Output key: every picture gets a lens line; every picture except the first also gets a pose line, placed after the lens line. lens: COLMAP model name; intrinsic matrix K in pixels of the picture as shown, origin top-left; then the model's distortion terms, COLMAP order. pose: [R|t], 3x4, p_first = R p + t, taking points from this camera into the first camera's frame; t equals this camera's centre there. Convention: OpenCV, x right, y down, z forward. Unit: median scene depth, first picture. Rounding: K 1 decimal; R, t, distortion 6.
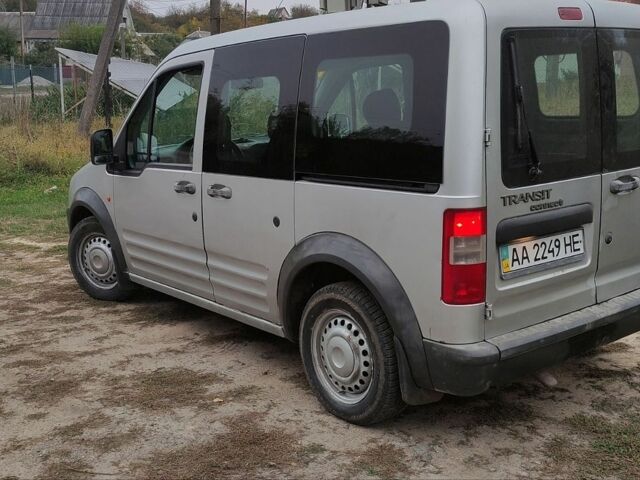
lens RADIAL K [[820.1, 0, 320.0], [0, 820.1, 240.0], [0, 0, 1]] dist [0.073456, -0.037394]
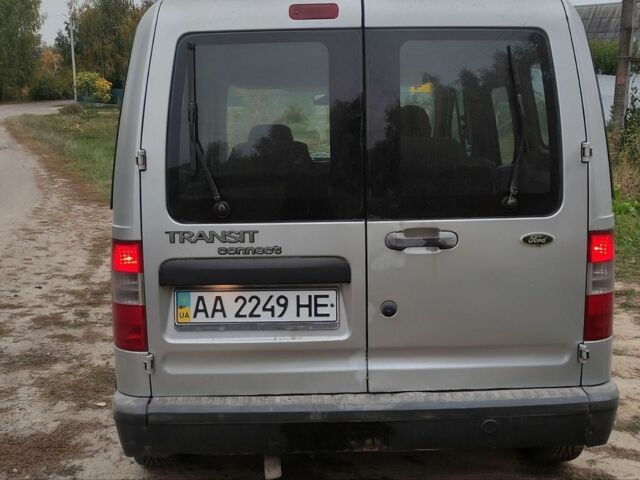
lens RADIAL K [[820.1, 0, 320.0], [0, 820.1, 240.0], [0, 0, 1]] dist [0.073456, -0.037394]
pose [[0.773479, 0.115245, -0.623257, 0.816810], [-0.128475, 0.991425, 0.023881, -0.079300], [0.620664, 0.061601, 0.781653, 0.413425]]
